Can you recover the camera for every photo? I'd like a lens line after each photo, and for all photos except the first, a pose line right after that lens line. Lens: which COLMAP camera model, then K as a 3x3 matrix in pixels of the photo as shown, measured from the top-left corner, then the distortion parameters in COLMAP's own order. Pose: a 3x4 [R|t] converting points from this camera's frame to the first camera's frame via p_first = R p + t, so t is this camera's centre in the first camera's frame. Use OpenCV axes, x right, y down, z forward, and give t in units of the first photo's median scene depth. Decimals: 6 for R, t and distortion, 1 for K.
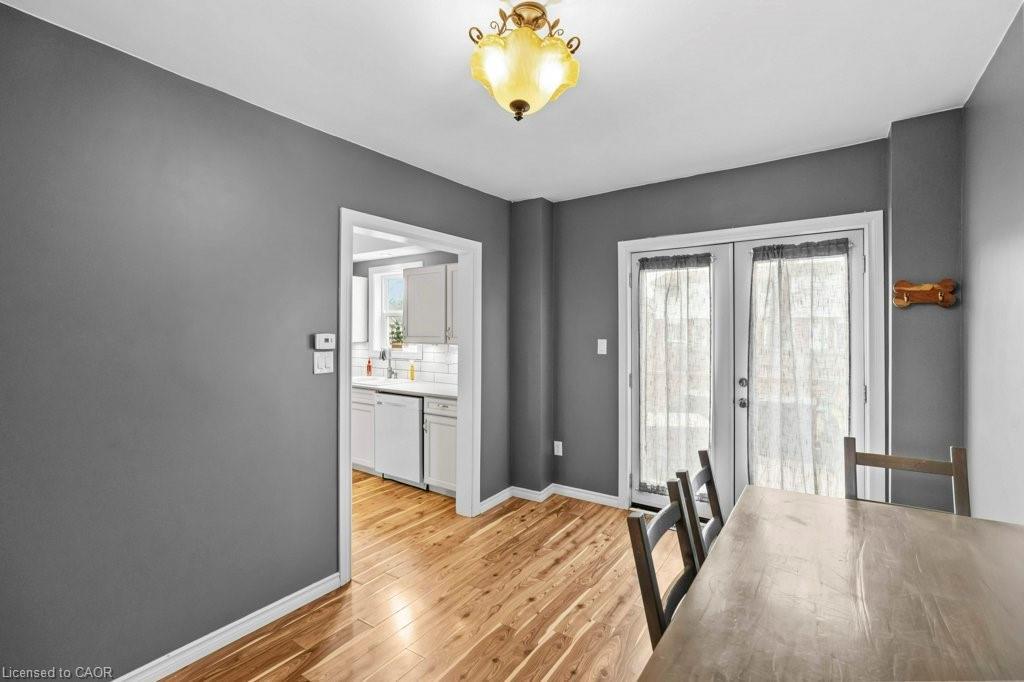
lens RADIAL K [[468.2, 0, 509.8], [0, 468.2, 317.7], [0, 0, 1]] dist [-0.003233, -0.000189]
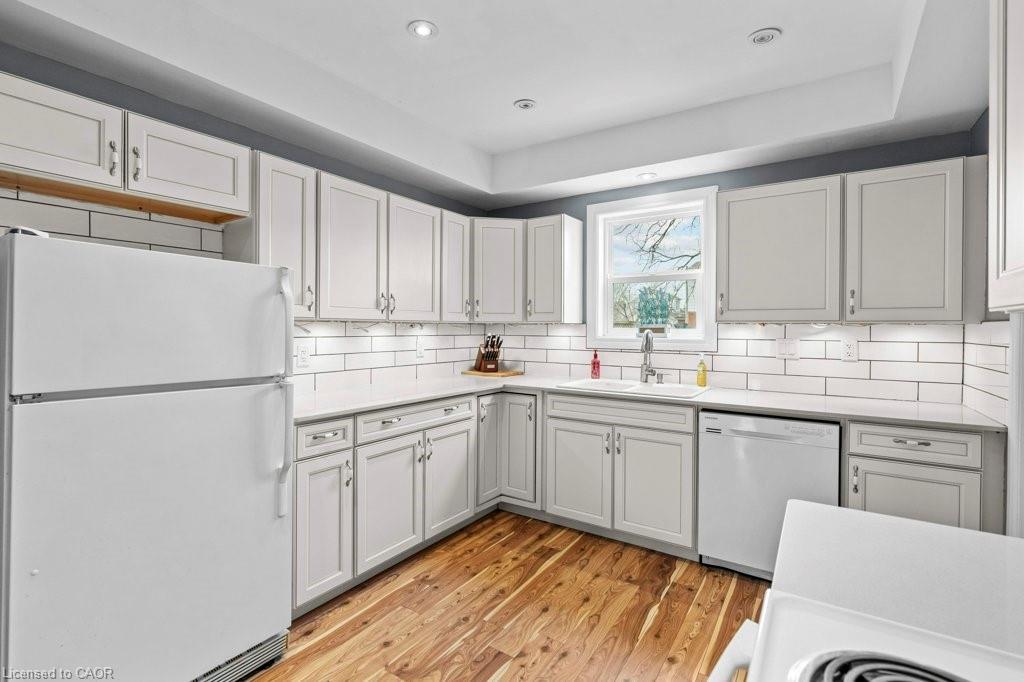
lens RADIAL K [[479.7, 0, 513.7], [0, 479.7, 327.1], [0, 0, 1]] dist [-0.001328, -0.000002]
pose [[0.999530, 0.004025, 0.030386, -0.511690], [-0.004812, 0.999654, 0.025856, 0.048380], [-0.030272, -0.025991, 0.999204, 0.446252]]
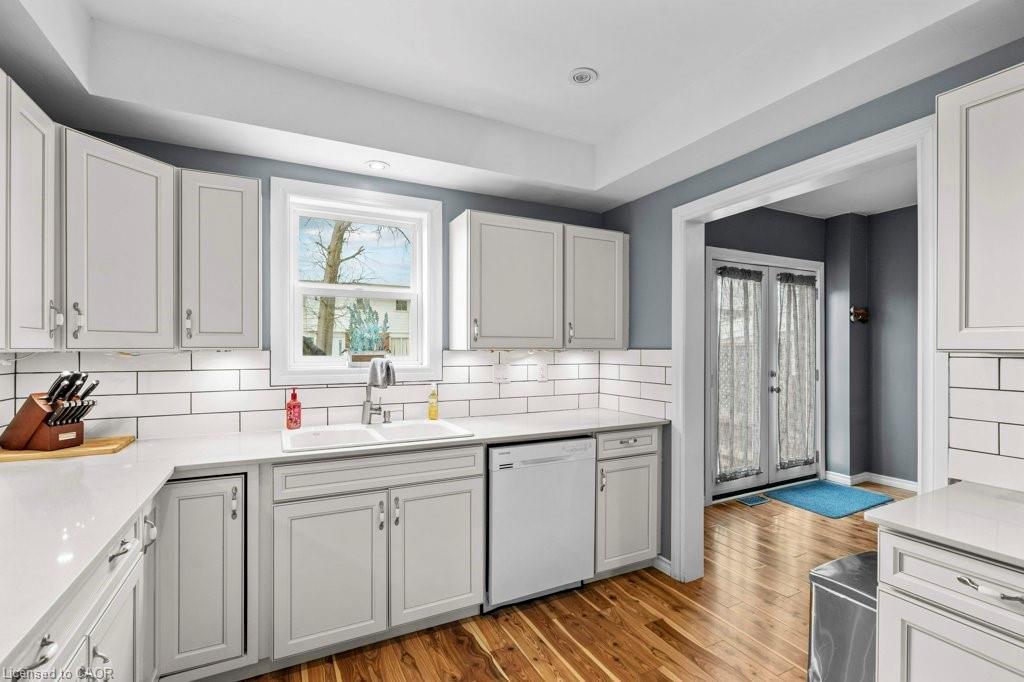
lens RADIAL K [[461.3, 0, 509.7], [0, 461.3, 347.2], [0, 0, 1]] dist [-0.010227, 0.000255]
pose [[0.460404, 0.001855, 0.887708, -0.699956], [-0.024899, 0.999631, 0.010825, 0.047284], [-0.887360, -0.027087, 0.460280, 0.753958]]
